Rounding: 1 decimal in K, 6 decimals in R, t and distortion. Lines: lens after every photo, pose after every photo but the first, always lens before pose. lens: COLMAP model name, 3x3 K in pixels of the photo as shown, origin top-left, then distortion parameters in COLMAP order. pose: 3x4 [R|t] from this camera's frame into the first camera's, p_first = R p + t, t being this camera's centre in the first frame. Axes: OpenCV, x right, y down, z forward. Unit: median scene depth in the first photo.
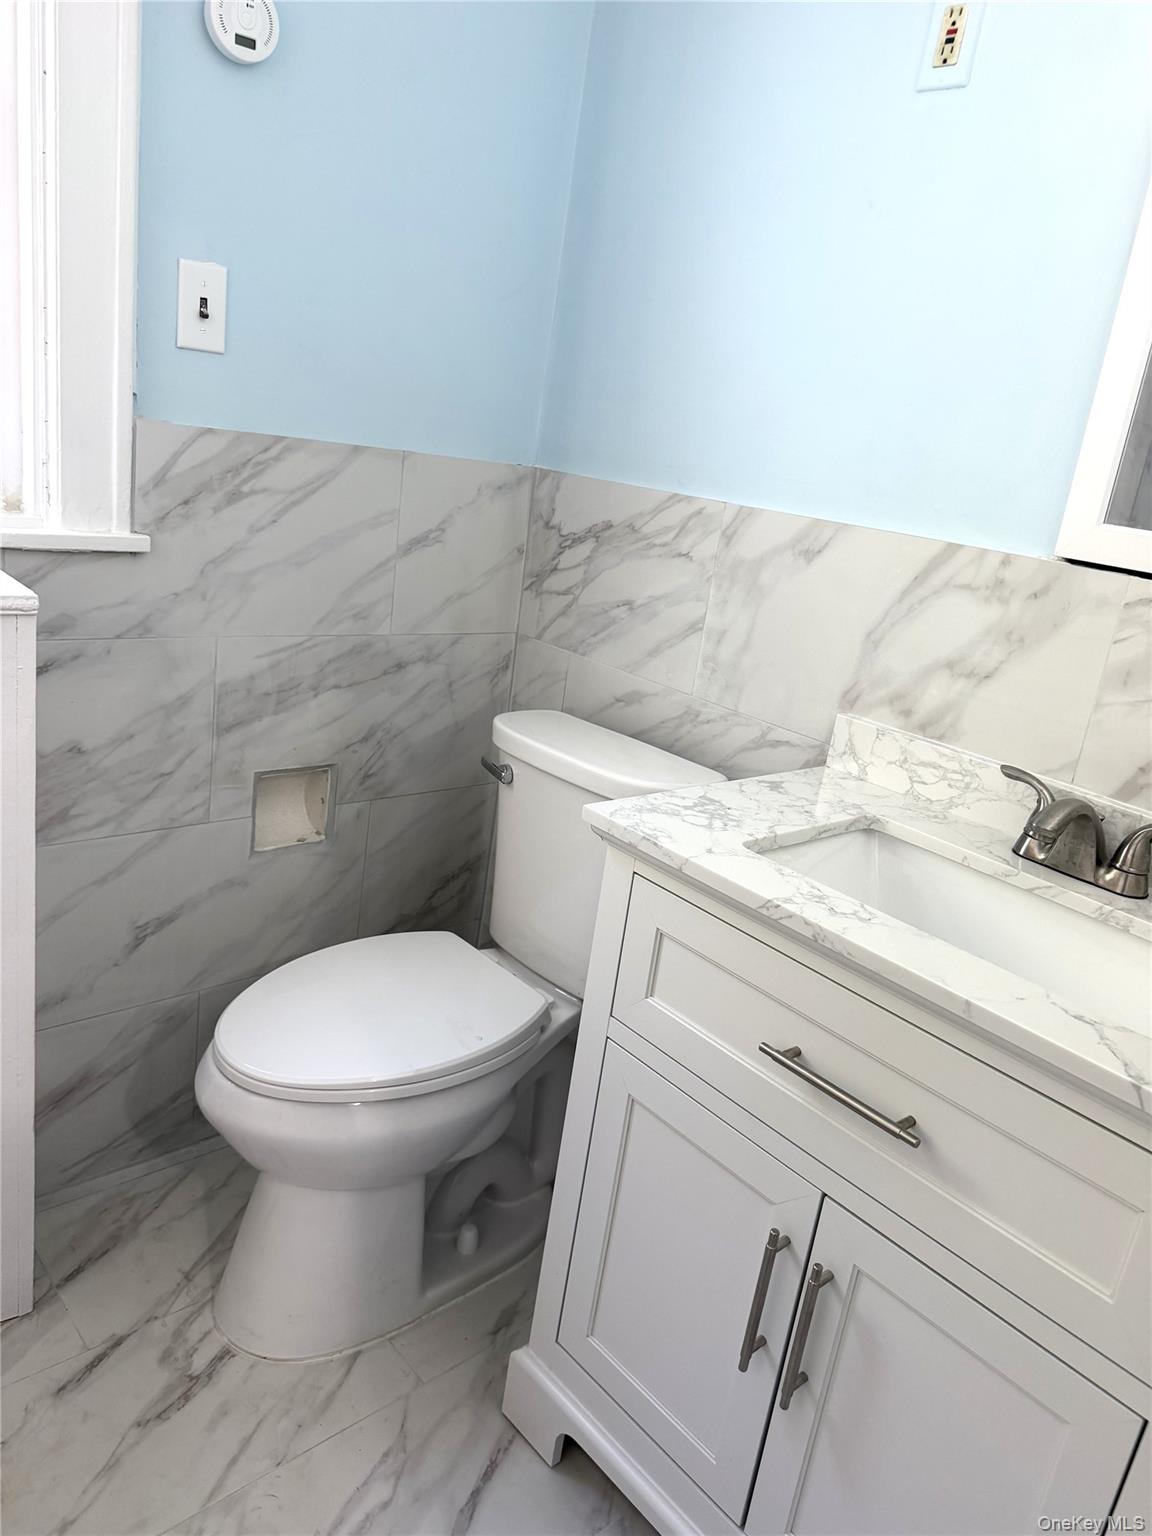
lens RADIAL K [[1045.5, 0, 576.9], [0, 1045.5, 790.2], [0, 0, 1]] dist [0.061718, -0.158814]
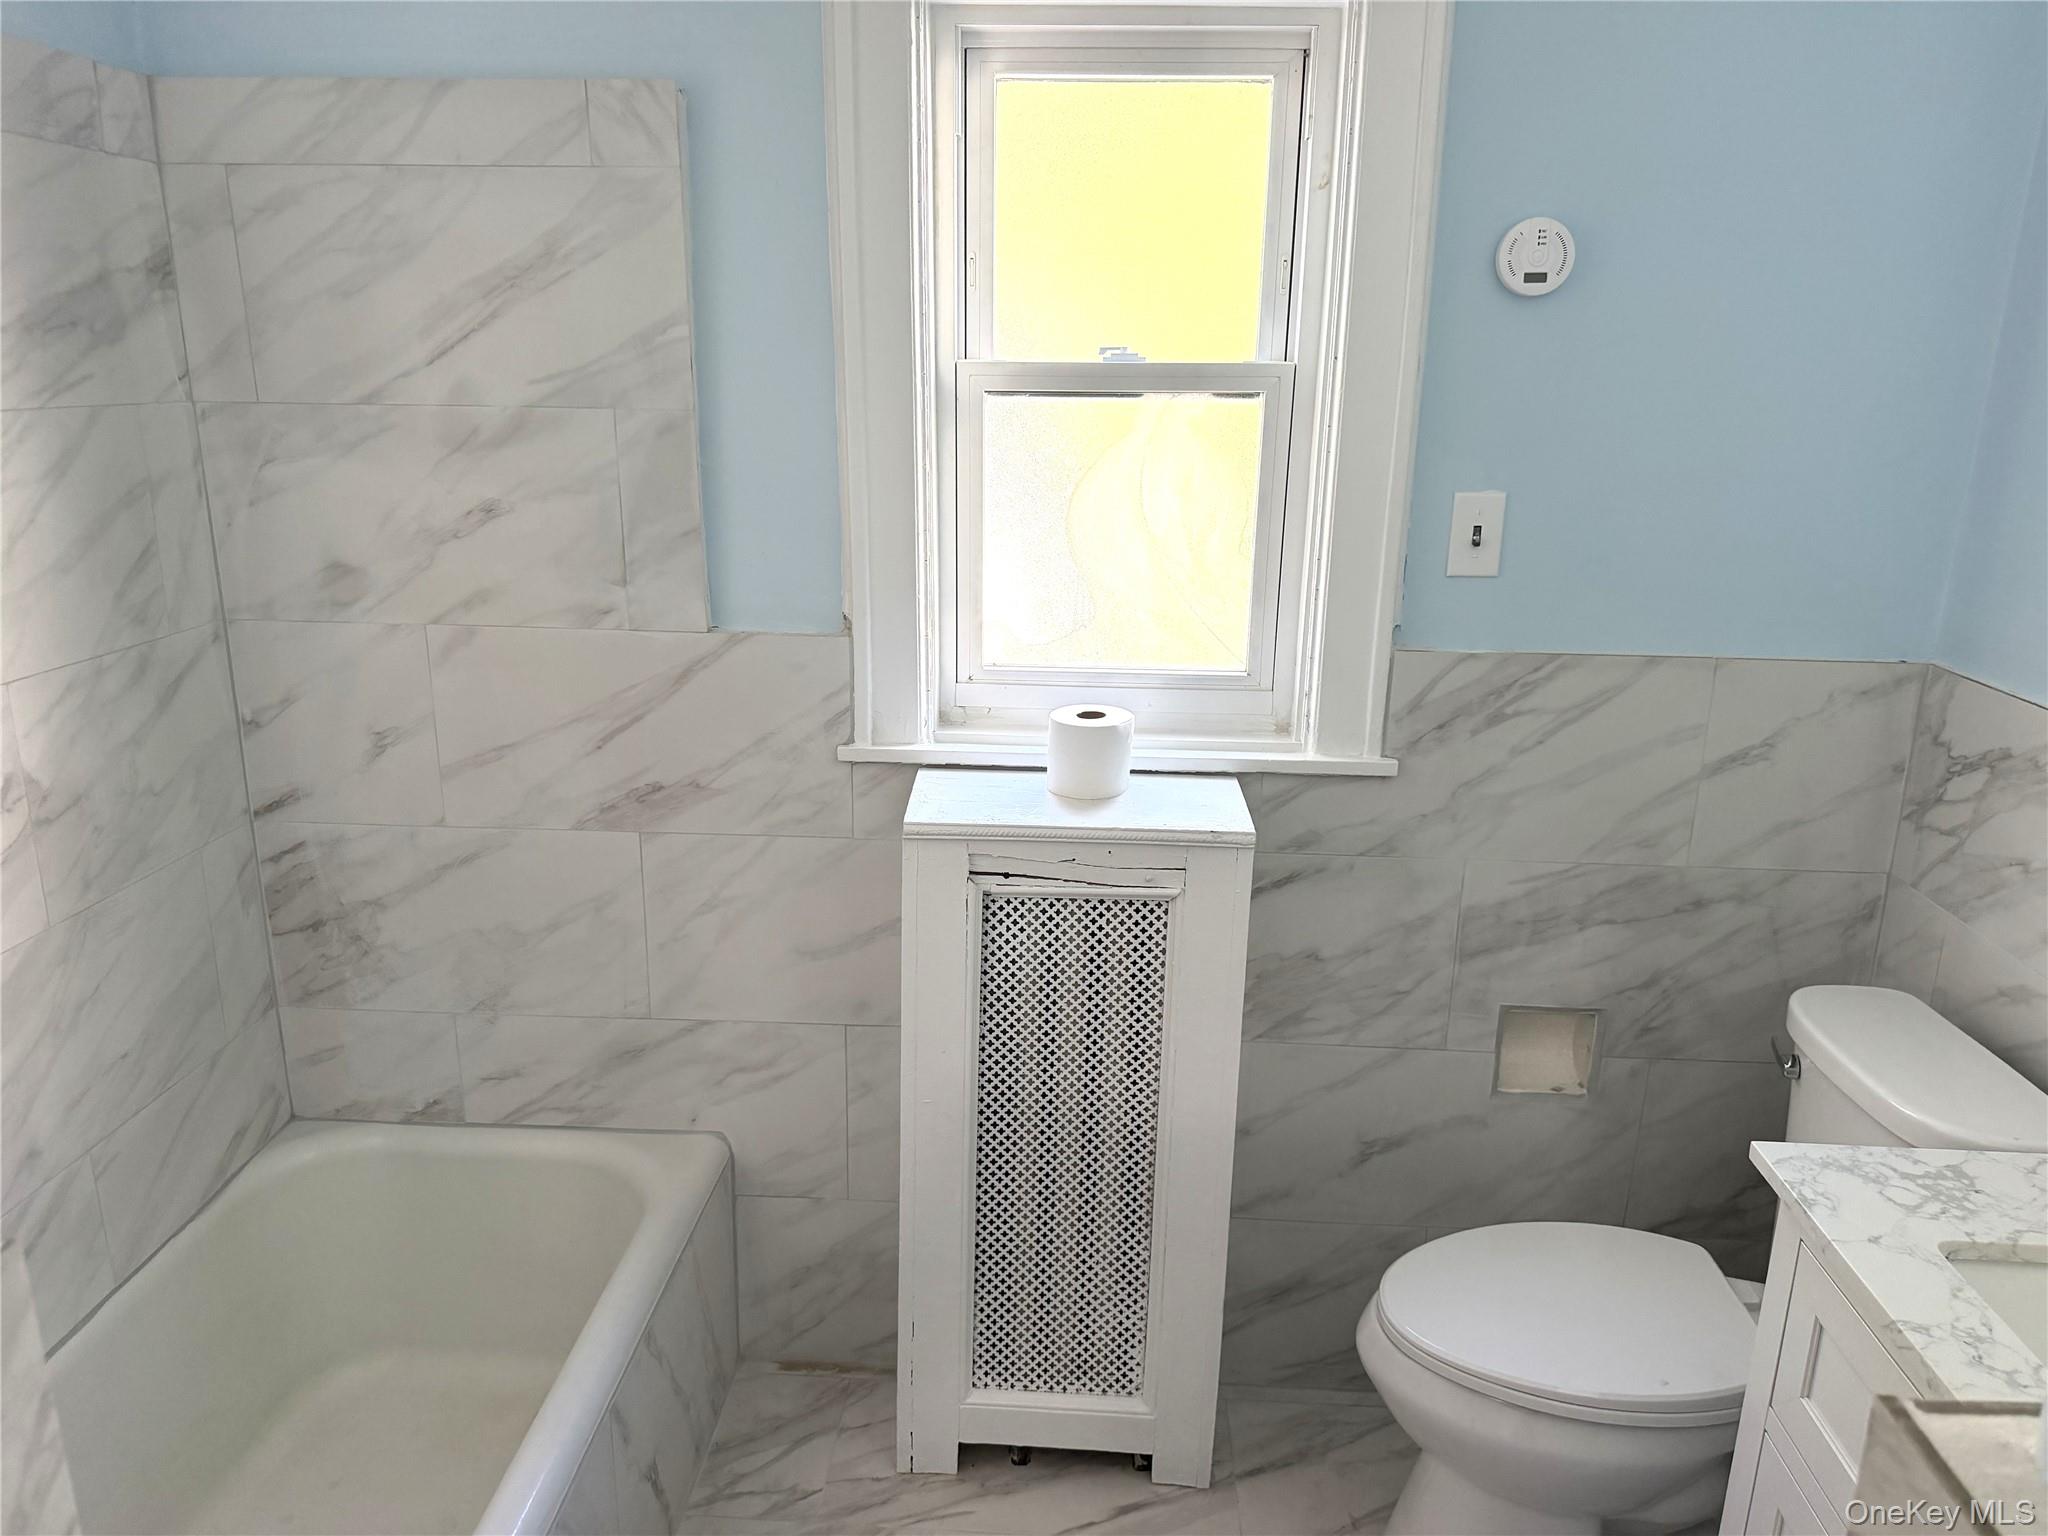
lens RADIAL K [[1440.8, 0, 1016.7], [0, 1440.8, 767.1], [0, 0, 1]] dist [-0.057760, 0.002374]
pose [[0.689631, 0.075319, -0.720233, 0.270994], [-0.157808, 0.986304, -0.047960, -0.093006], [0.706757, 0.146733, 0.692073, -0.167918]]
